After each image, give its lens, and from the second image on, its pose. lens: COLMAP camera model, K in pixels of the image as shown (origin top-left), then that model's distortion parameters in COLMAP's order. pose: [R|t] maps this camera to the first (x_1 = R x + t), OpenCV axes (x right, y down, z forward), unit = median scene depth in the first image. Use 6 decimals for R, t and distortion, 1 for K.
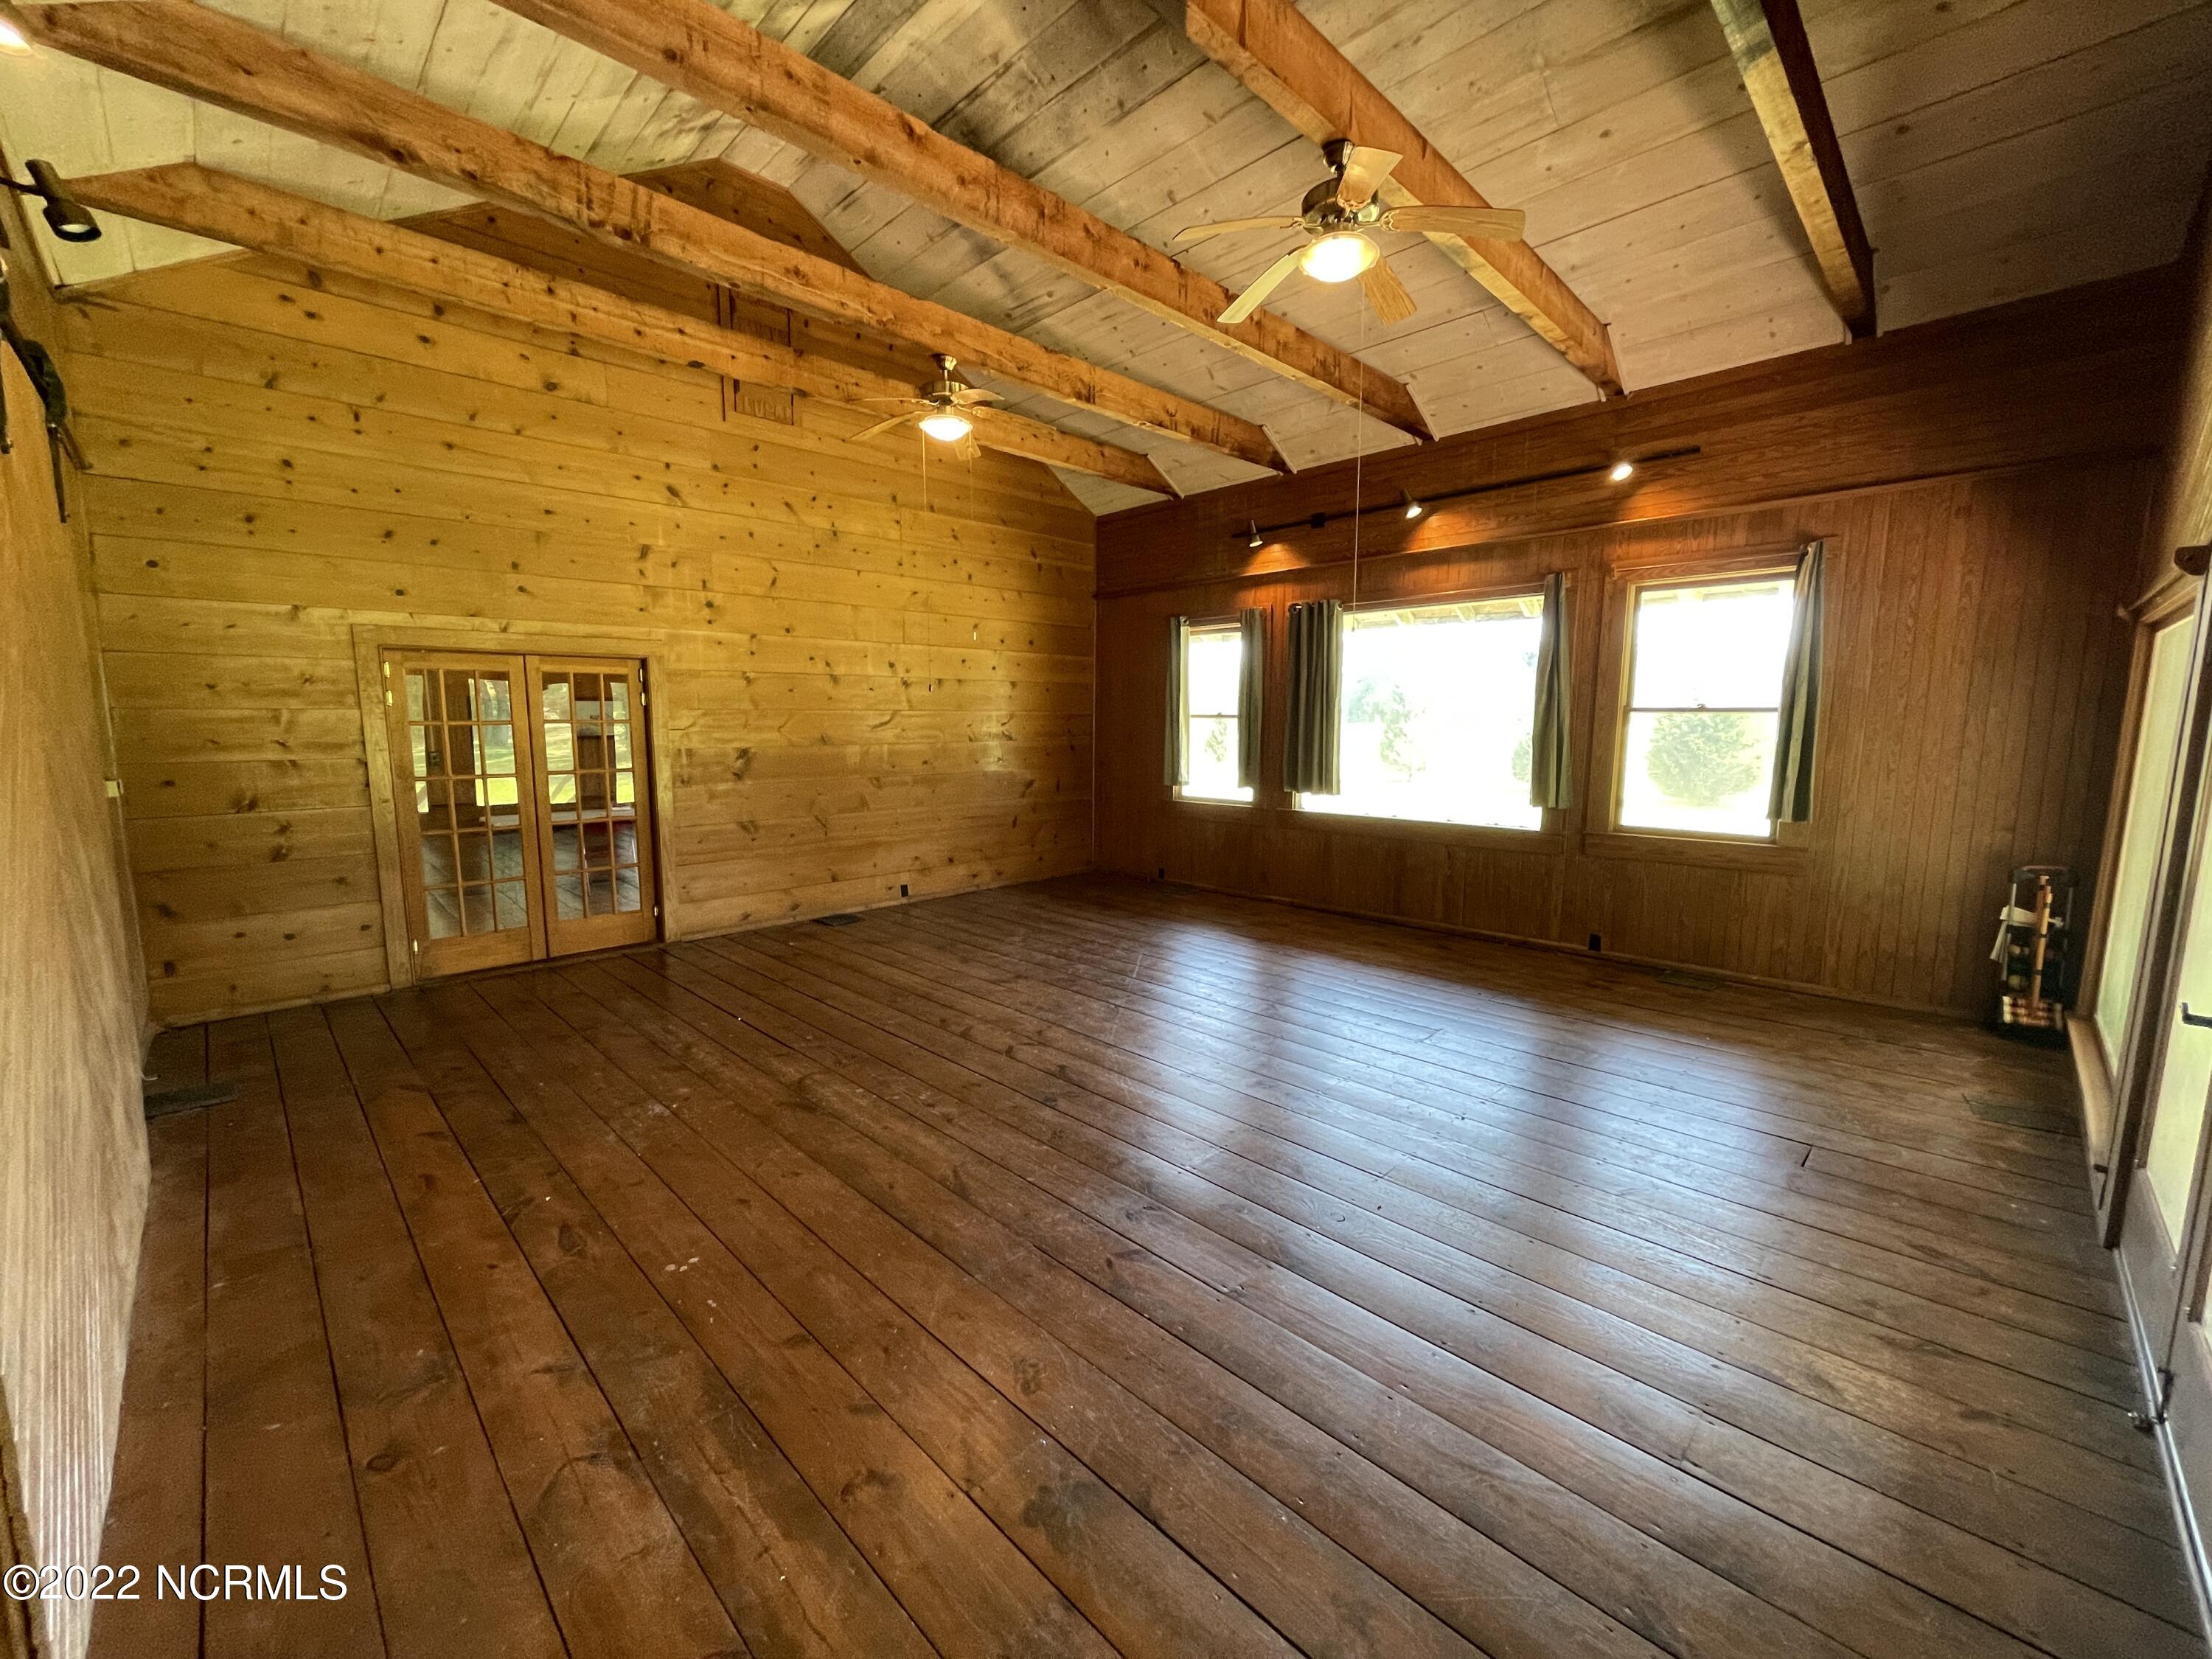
lens RADIAL K [[891.4, 0, 1087.6], [0, 891.4, 835.8], [0, 0, 1]] dist [-0.004465, -0.000370]
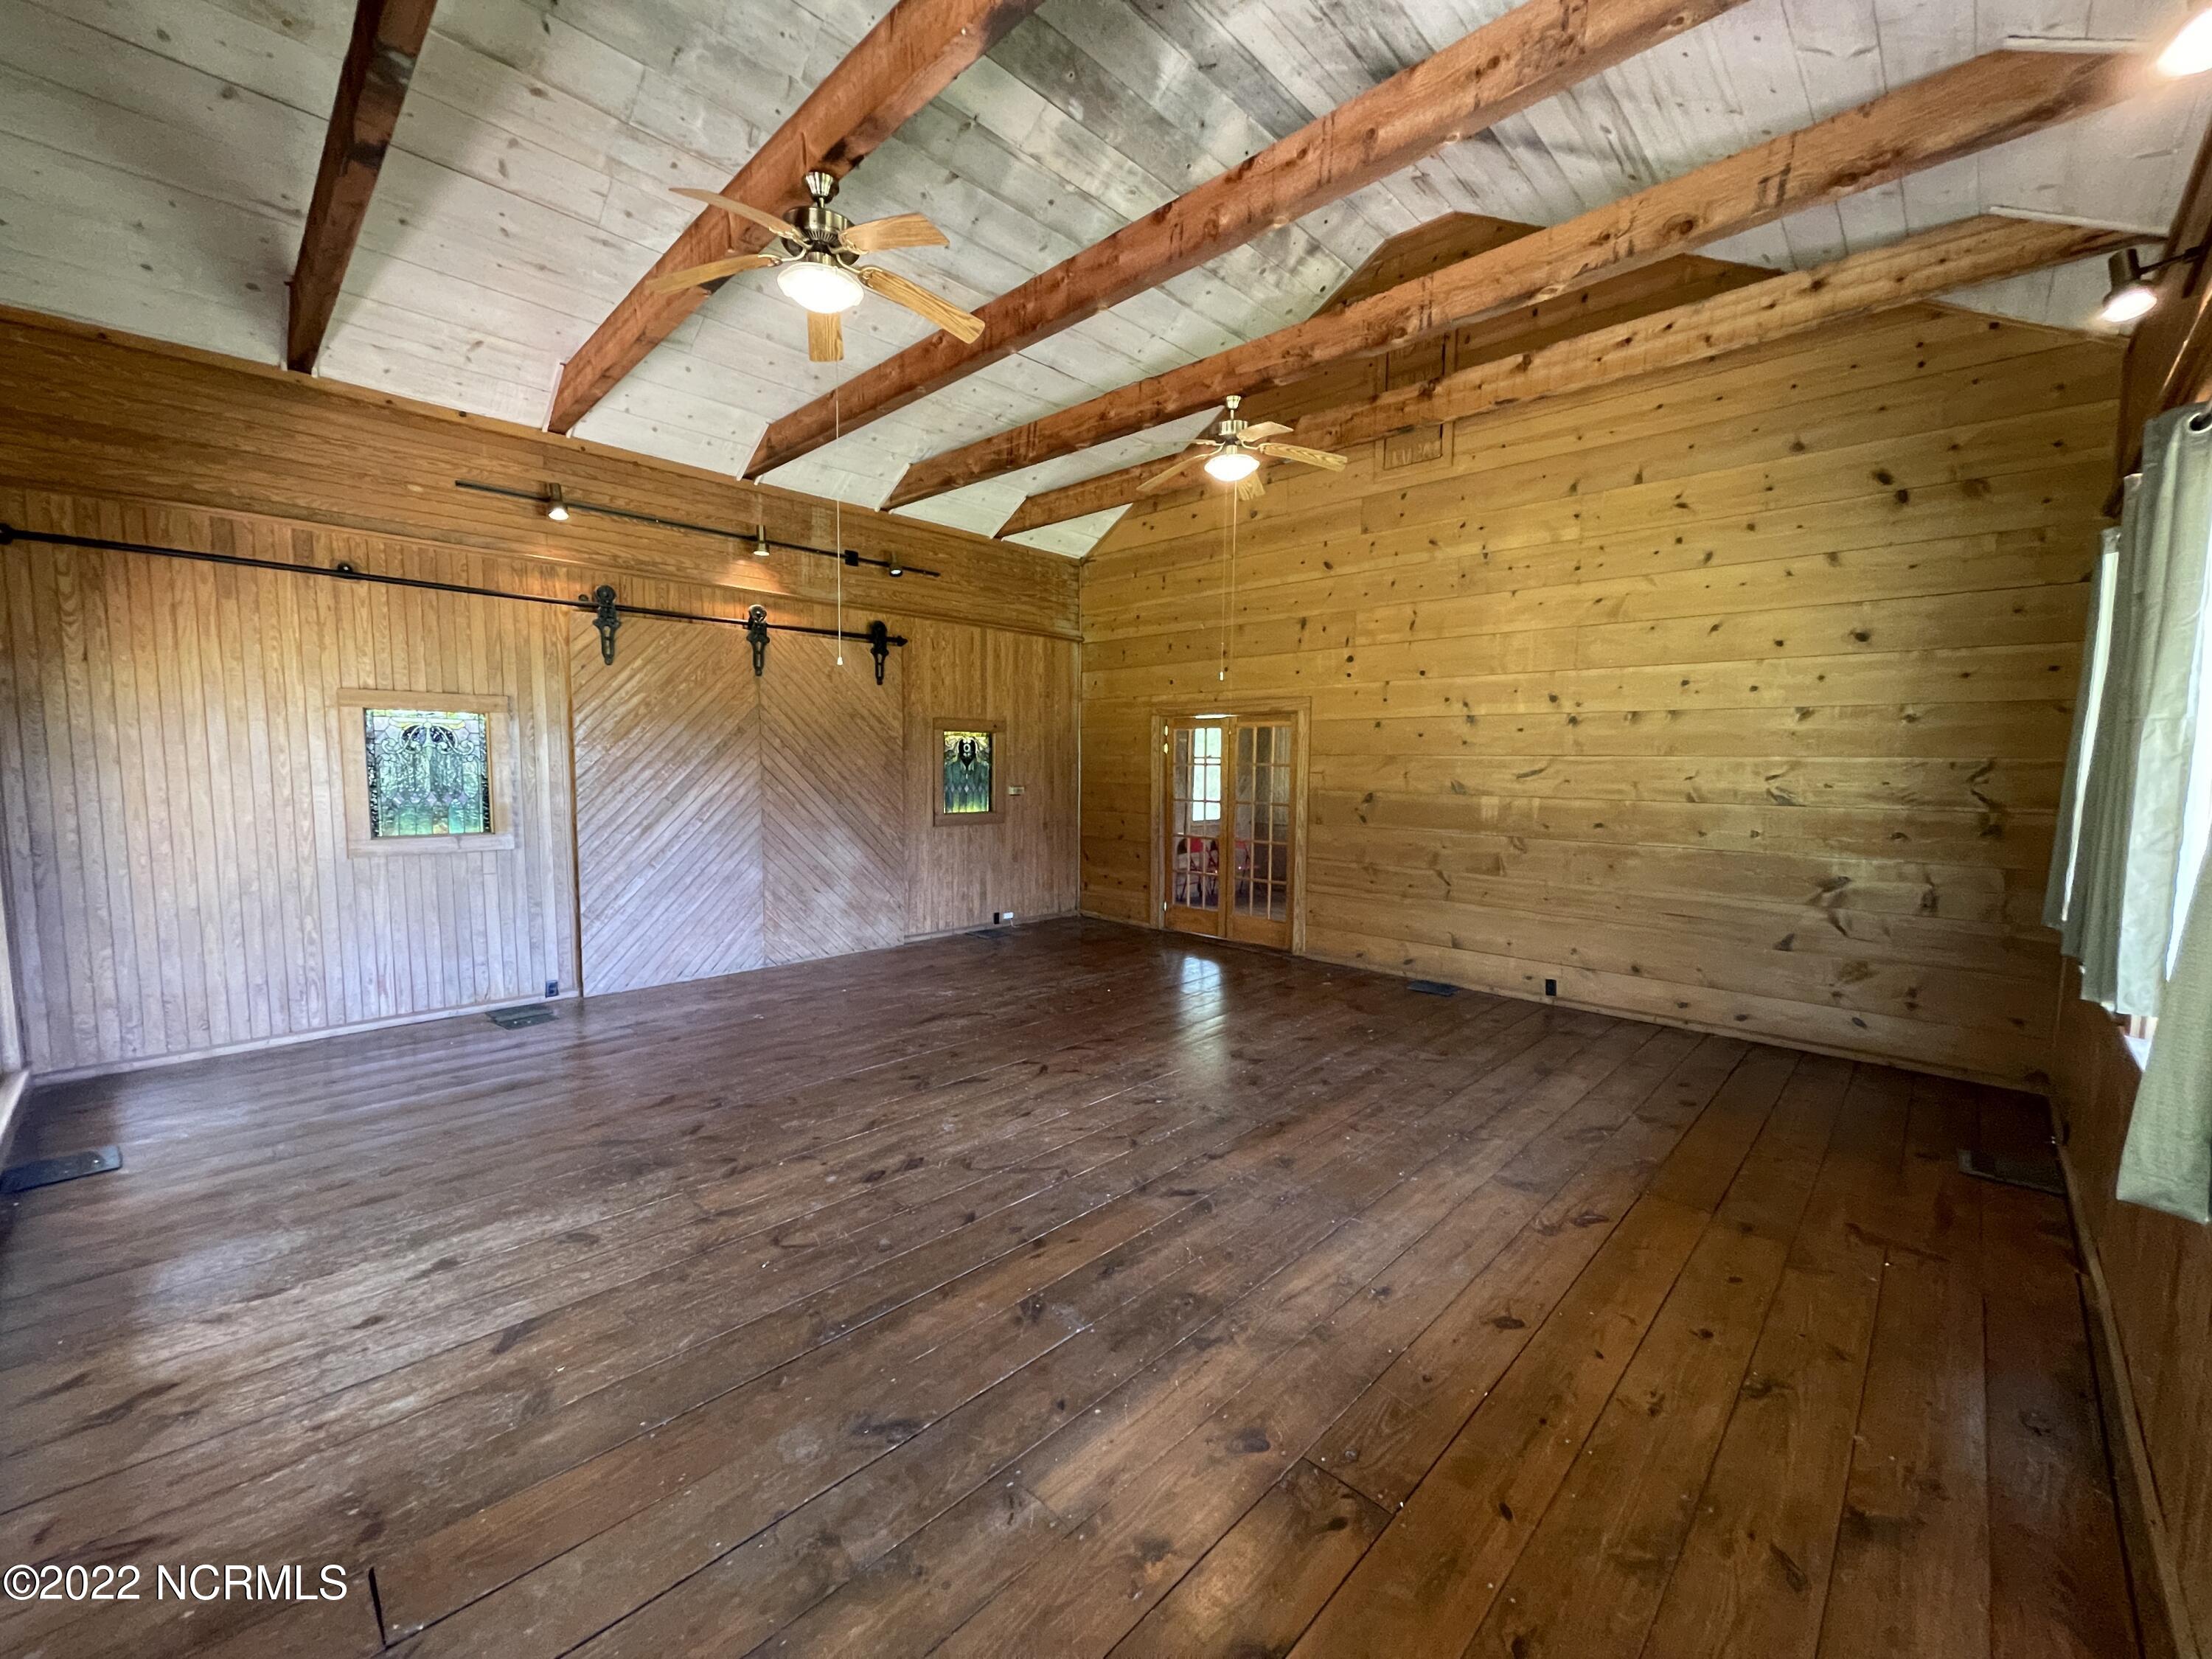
lens RADIAL K [[891.4, 0, 1095.8], [0, 891.4, 840.7], [0, 0, 1]] dist [-0.004465, -0.000370]
pose [[0.012988, 0.089904, -0.995866, 0.599090], [-0.142724, 0.985919, 0.087145, -0.082027], [0.989677, 0.141002, 0.025636, 0.623439]]
